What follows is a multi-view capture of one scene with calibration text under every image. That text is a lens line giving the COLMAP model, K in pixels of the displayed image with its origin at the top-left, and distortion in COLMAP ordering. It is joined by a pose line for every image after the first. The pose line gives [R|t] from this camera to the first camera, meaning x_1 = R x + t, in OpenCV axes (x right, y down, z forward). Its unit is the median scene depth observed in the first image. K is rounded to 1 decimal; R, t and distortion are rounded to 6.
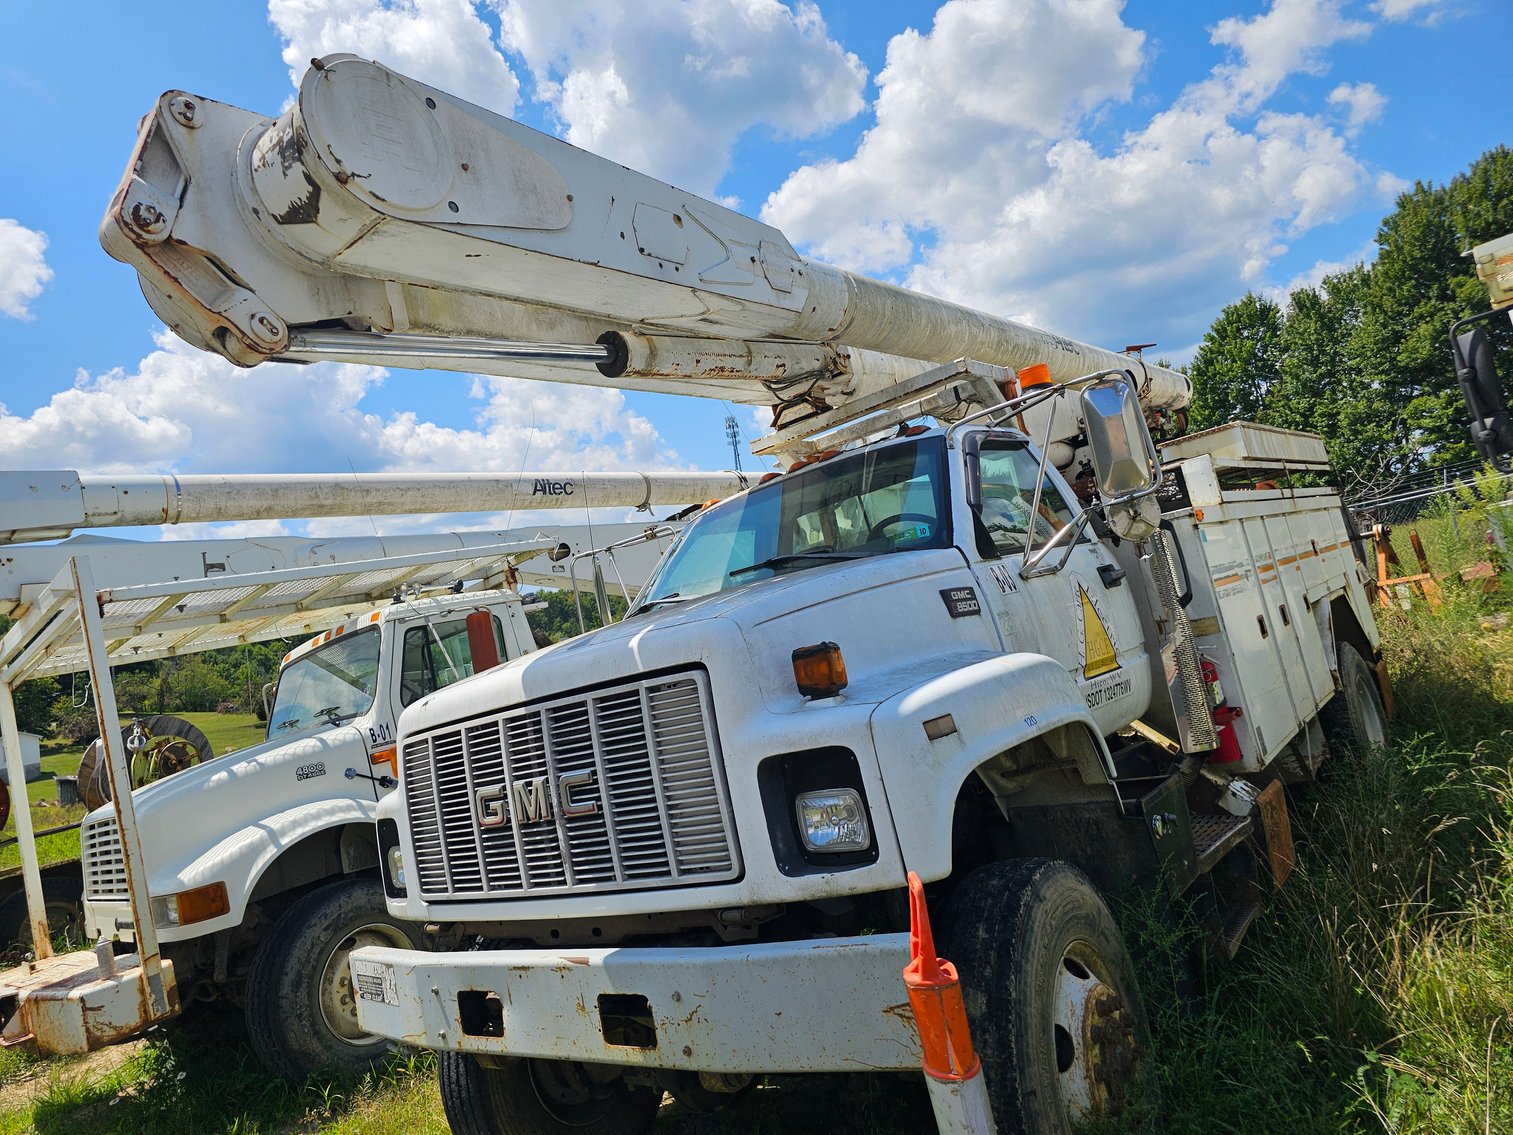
lens RADIAL K [[1019.6, 0, 755.4], [0, 1019.6, 550.8], [0, 0, 1]] dist [-0.001489, -0.001357]
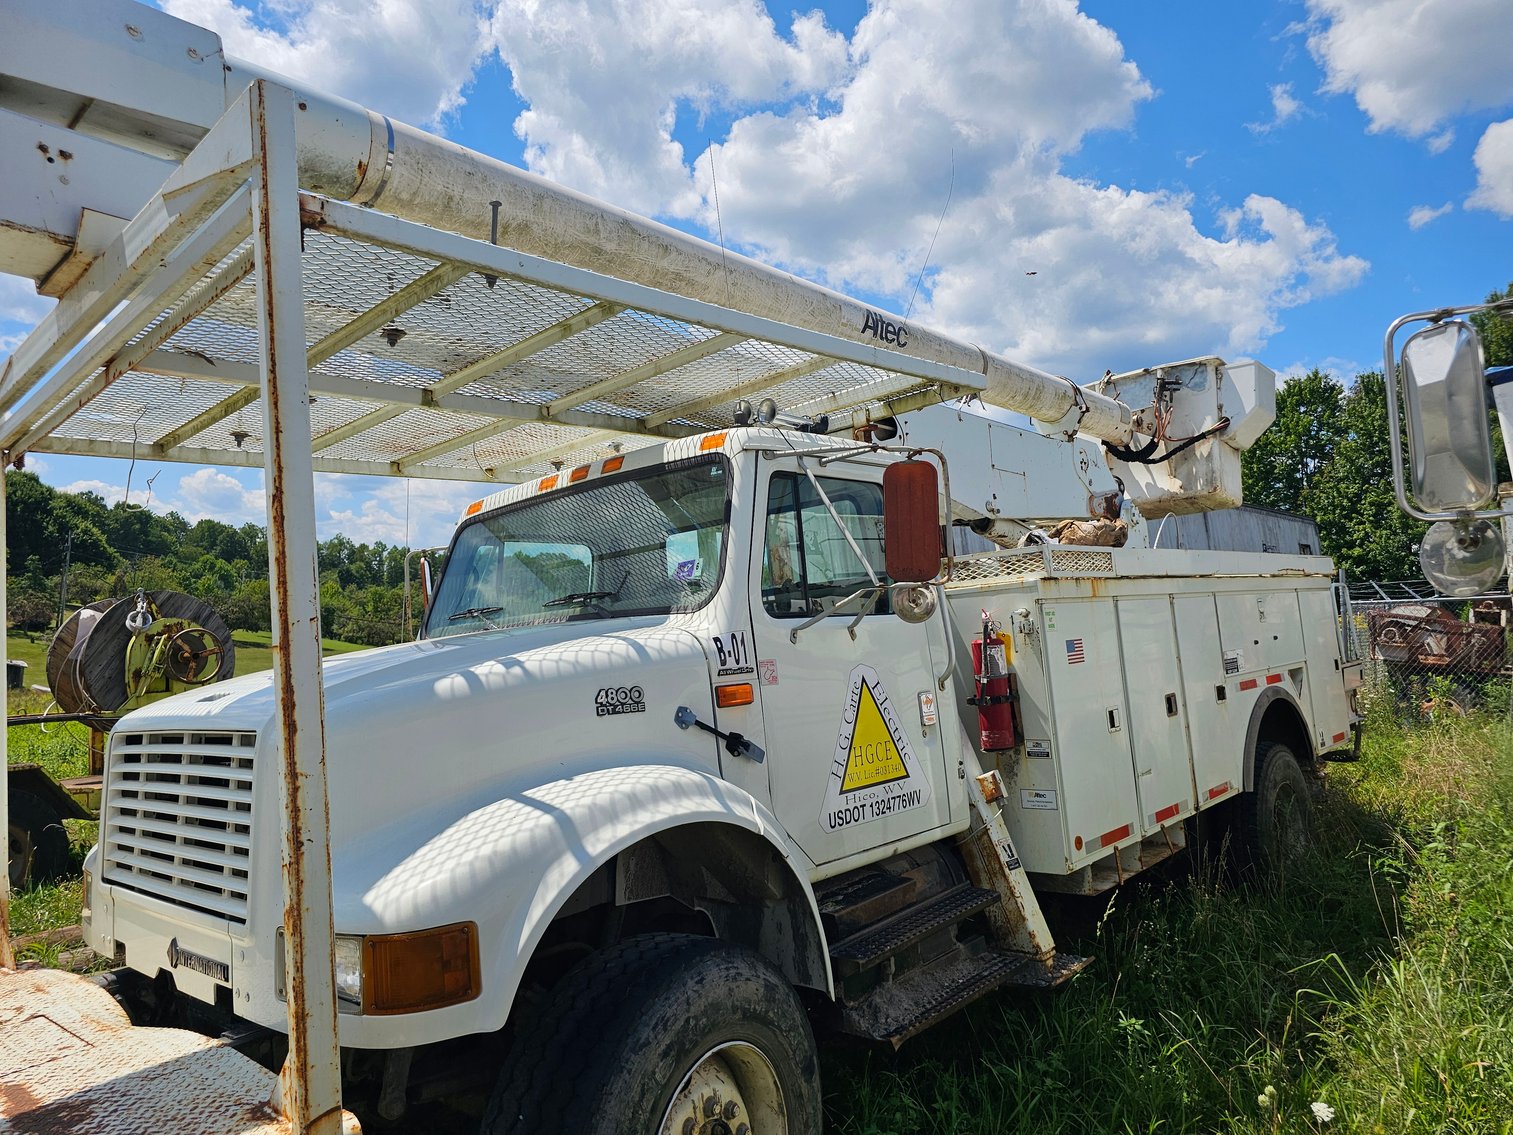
lens RADIAL K [[992.2, 0, 756.5], [0, 992.2, 567.5], [0, 0, 1]] dist [0.004987, 0.002172]
pose [[0.985148, 0.166447, 0.042186, -0.379960], [-0.166900, 0.985946, 0.007423, 0.130657], [-0.040358, -0.014353, 0.999082, 0.491667]]
